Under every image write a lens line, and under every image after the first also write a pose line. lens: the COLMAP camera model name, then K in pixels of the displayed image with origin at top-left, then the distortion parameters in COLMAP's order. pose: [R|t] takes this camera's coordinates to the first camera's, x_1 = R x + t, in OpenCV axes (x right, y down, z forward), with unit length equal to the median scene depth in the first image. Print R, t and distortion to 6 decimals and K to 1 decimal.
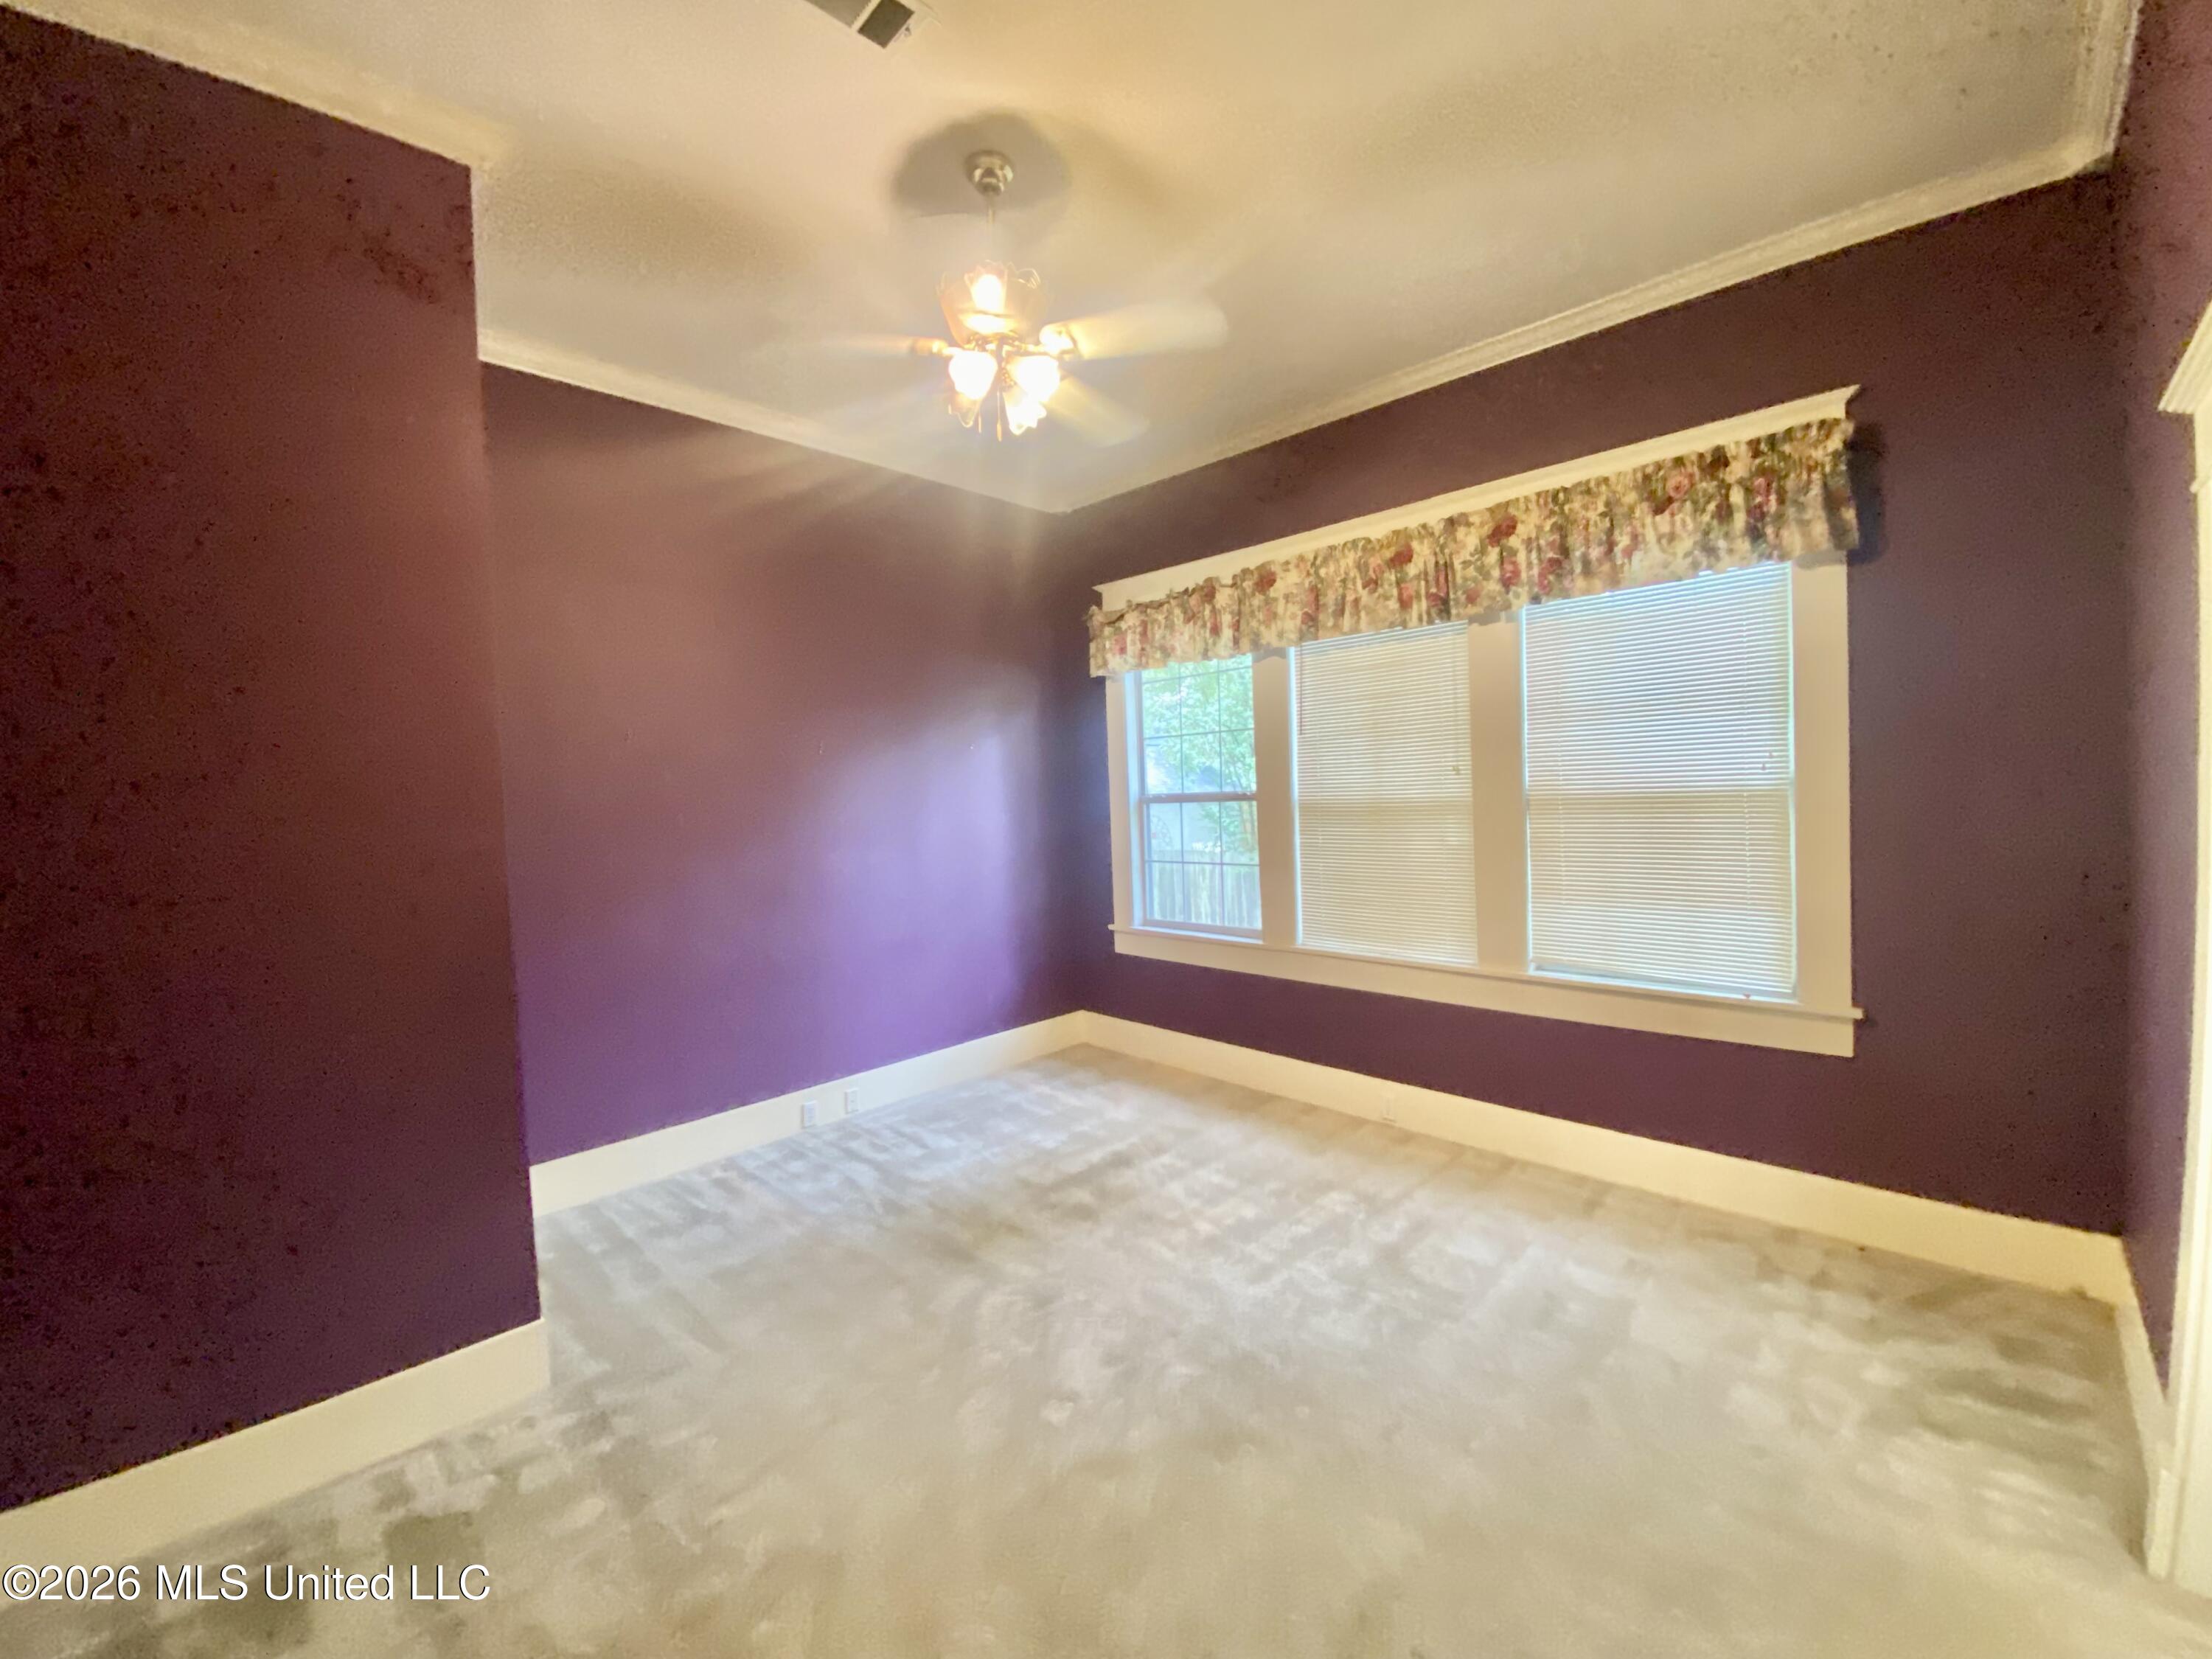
lens RADIAL K [[893.6, 0, 1099.4], [0, 893.6, 833.2], [0, 0, 1]] dist [0.056472, -0.040493]
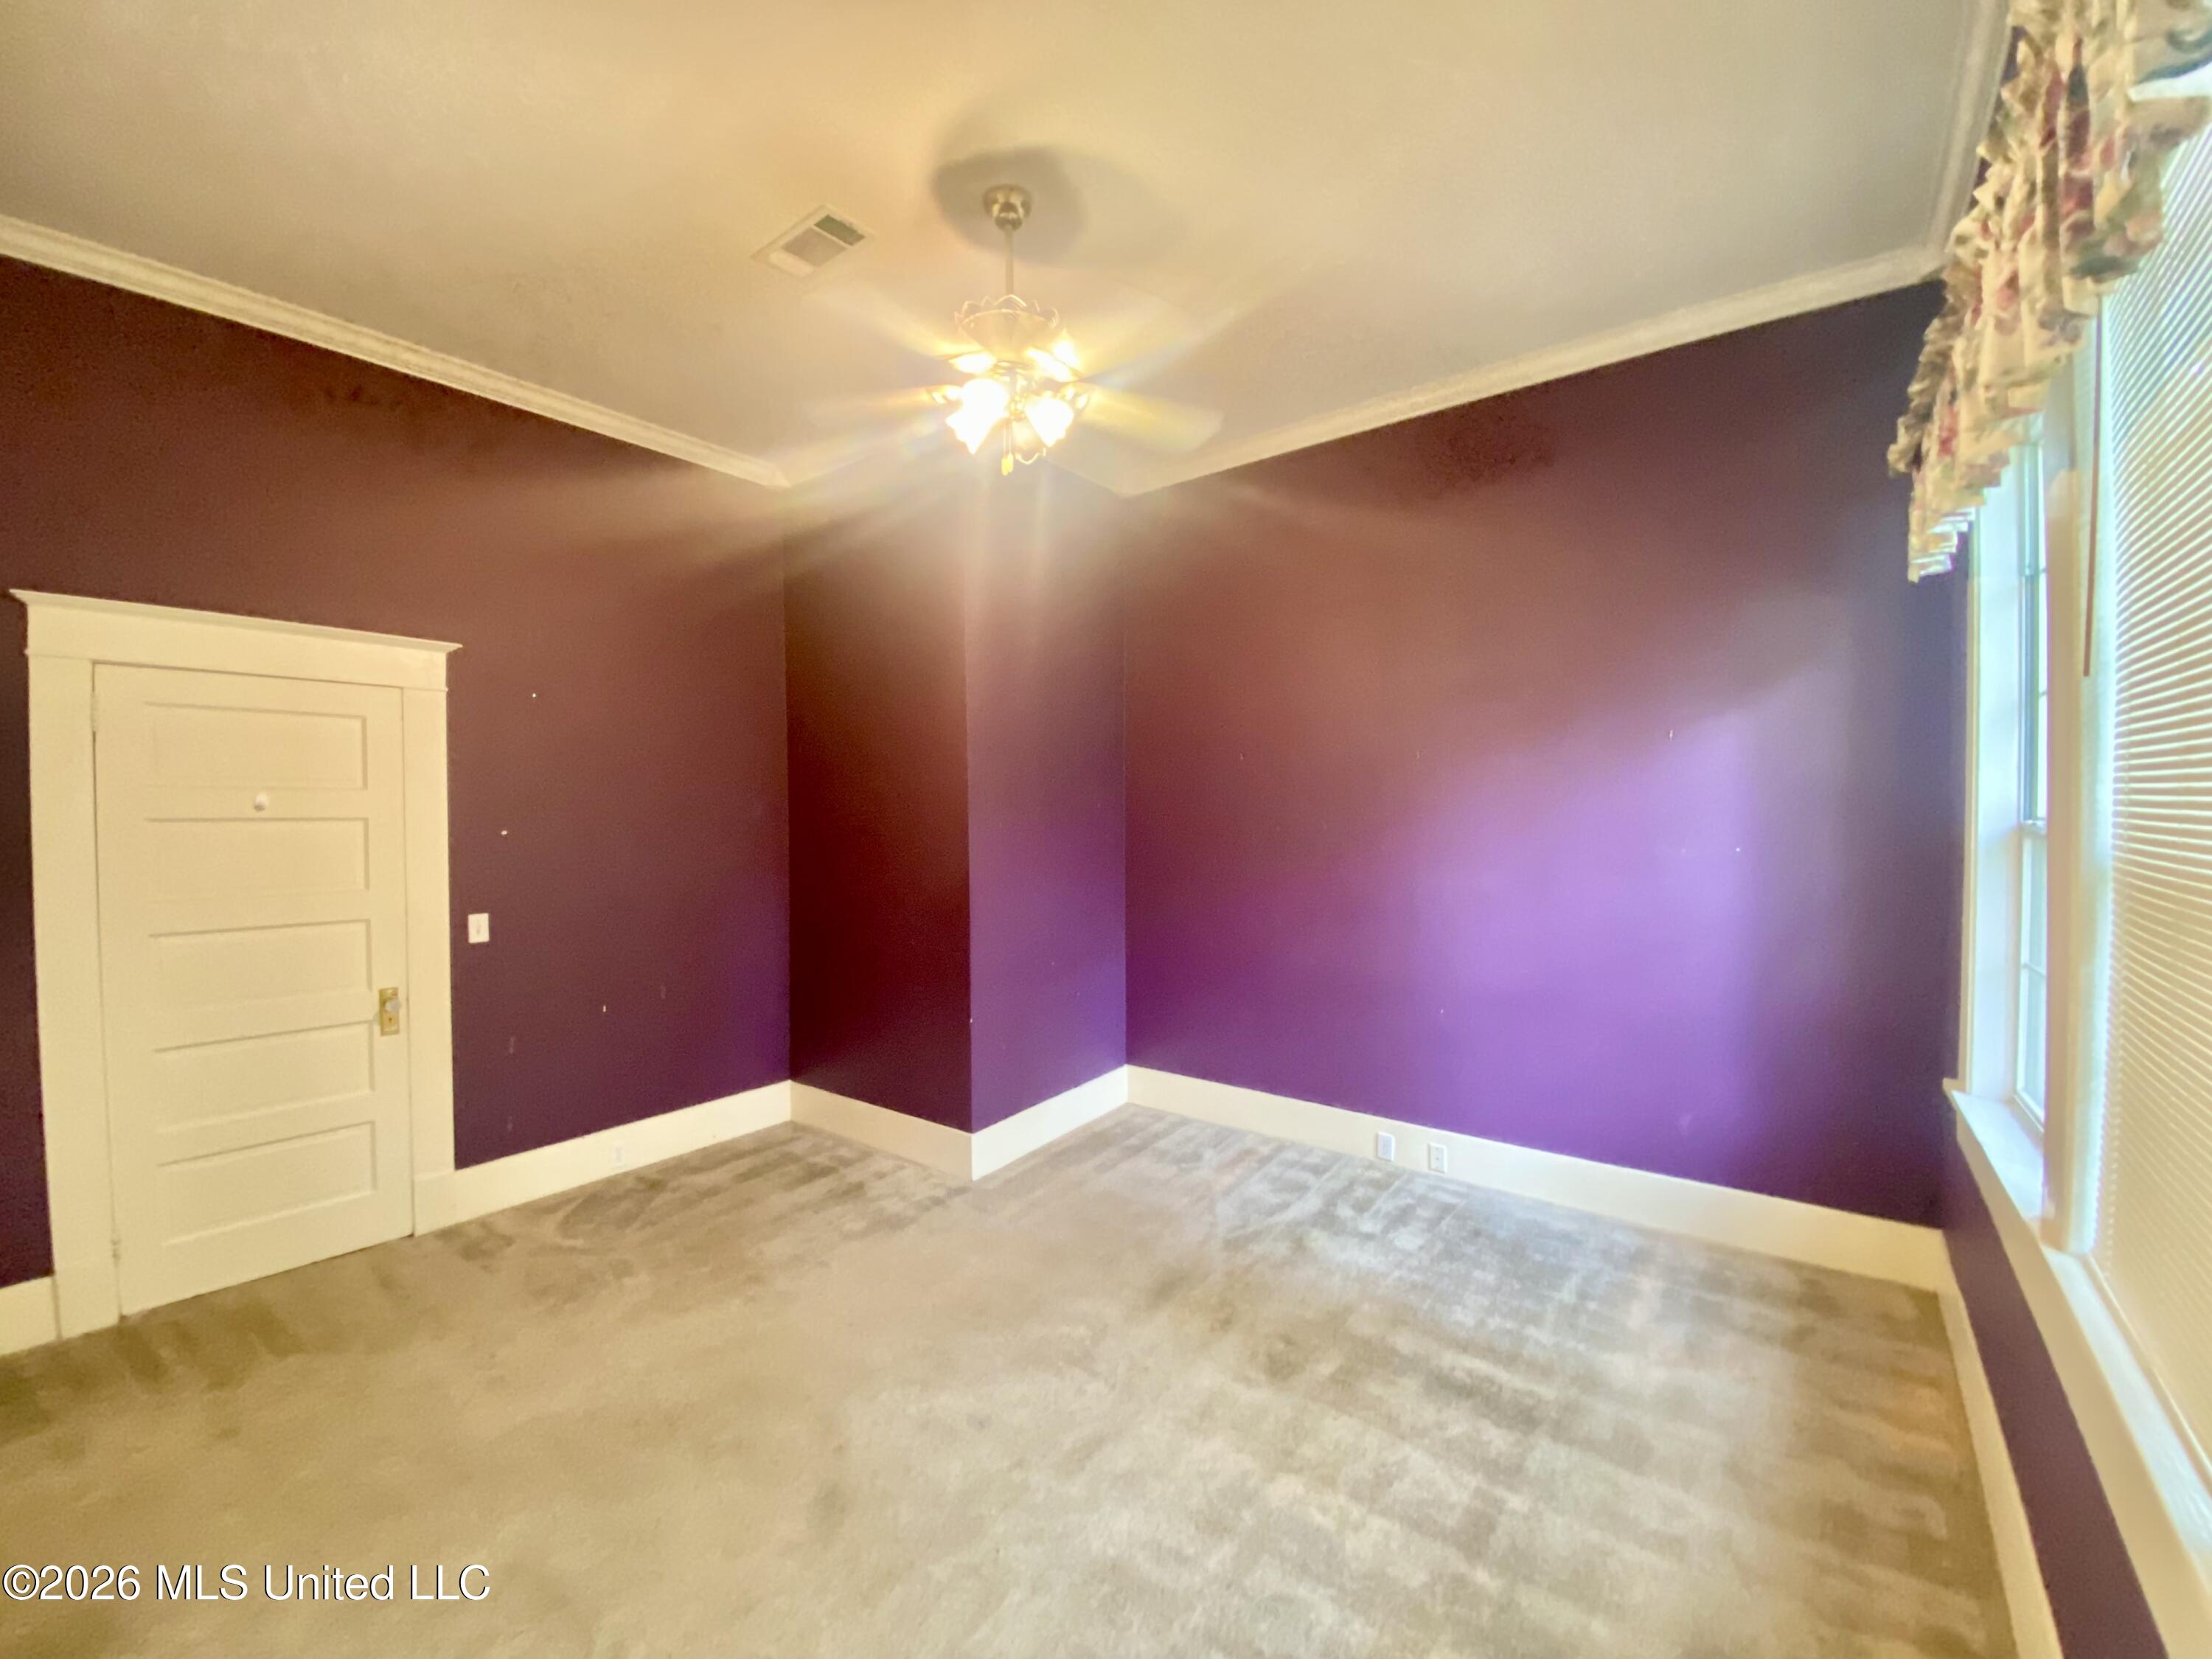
lens RADIAL K [[893.6, 0, 1099.4], [0, 893.6, 833.2], [0, 0, 1]] dist [0.056472, -0.040493]
pose [[0.139494, 0.069738, -0.987764, 0.624835], [-0.043679, 0.996979, 0.064220, -0.070684], [0.989259, 0.034186, 0.142118, 0.644364]]
